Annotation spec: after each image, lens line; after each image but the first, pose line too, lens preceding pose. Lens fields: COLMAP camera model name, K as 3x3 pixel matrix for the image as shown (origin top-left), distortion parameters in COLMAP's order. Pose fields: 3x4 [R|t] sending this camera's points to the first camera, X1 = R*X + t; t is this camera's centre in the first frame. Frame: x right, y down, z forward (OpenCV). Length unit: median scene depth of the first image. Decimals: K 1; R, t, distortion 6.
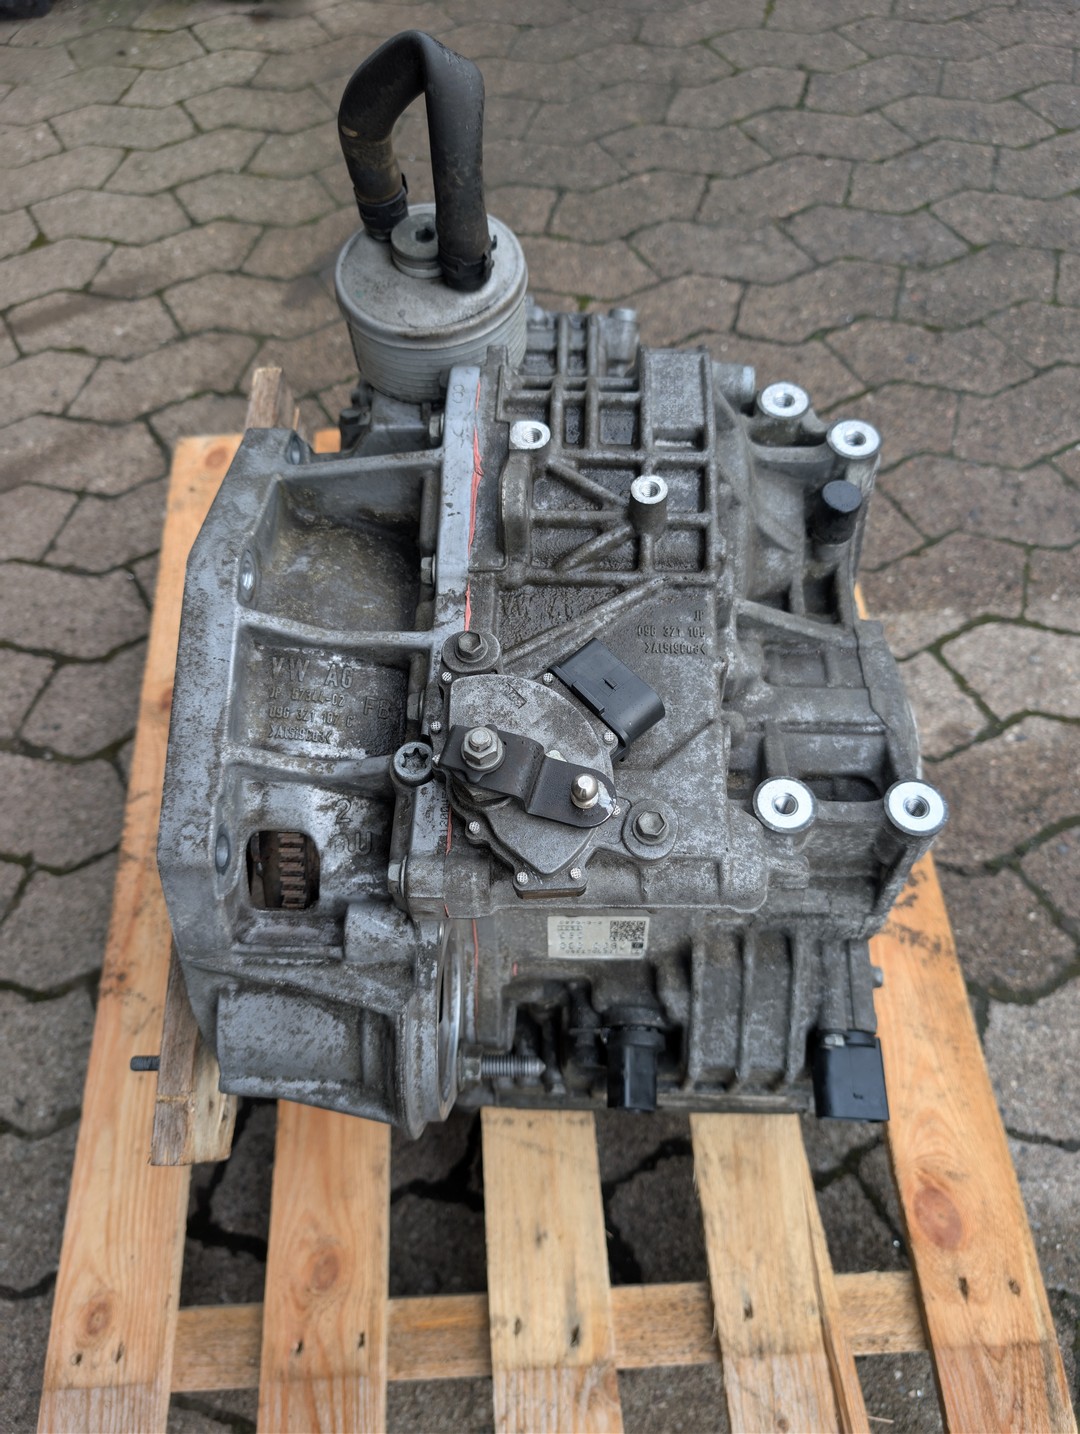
lens RADIAL K [[1035.8, 0, 544.0], [0, 1035.8, 716.2], [0, 0, 1]] dist [0.024147, -0.037847]
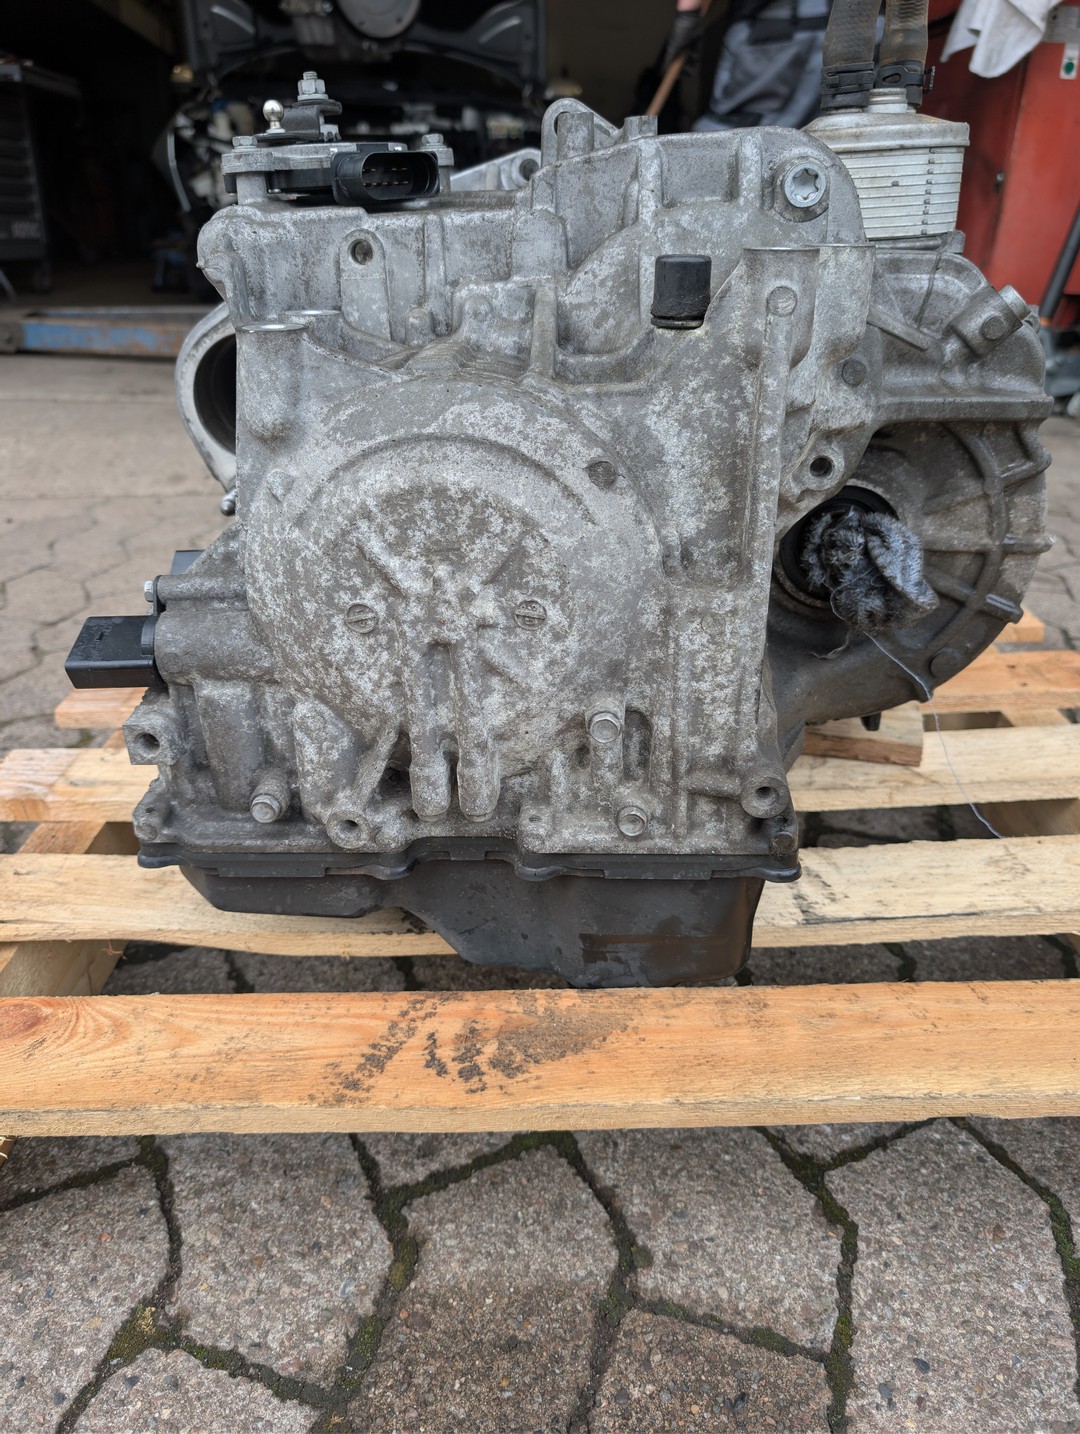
lens RADIAL K [[1044.2, 0, 525.3], [0, 1044.2, 720.9], [0, 0, 1]] dist [0.015168, -0.024125]
pose [[-0.047247, 0.467561, -0.882697, 0.724969], [-0.861529, 0.428132, 0.272894, -0.110593], [0.505505, 0.773363, 0.382589, 0.576910]]
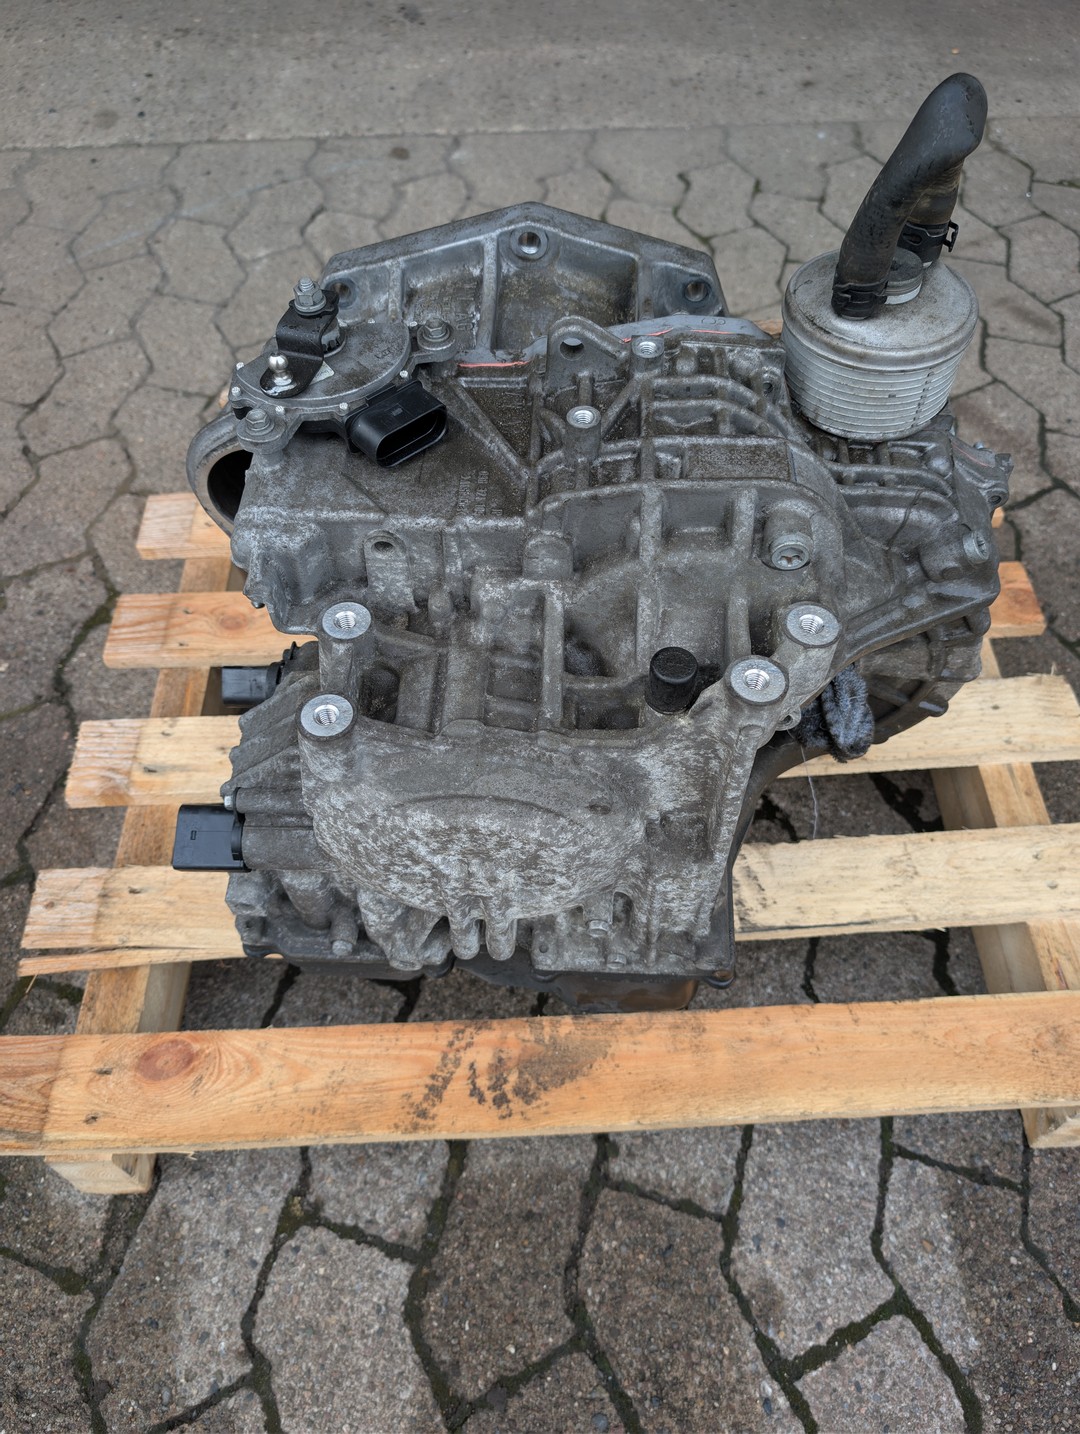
lens RADIAL K [[1035.8, 0, 544.0], [0, 1035.8, 716.2], [0, 0, 1]] dist [0.024147, -0.037847]
pose [[-0.013697, 0.832230, -0.554261, 0.524960], [-0.871856, 0.261460, 0.414131, -0.300705], [0.489570, 0.488908, 0.722004, 0.198614]]
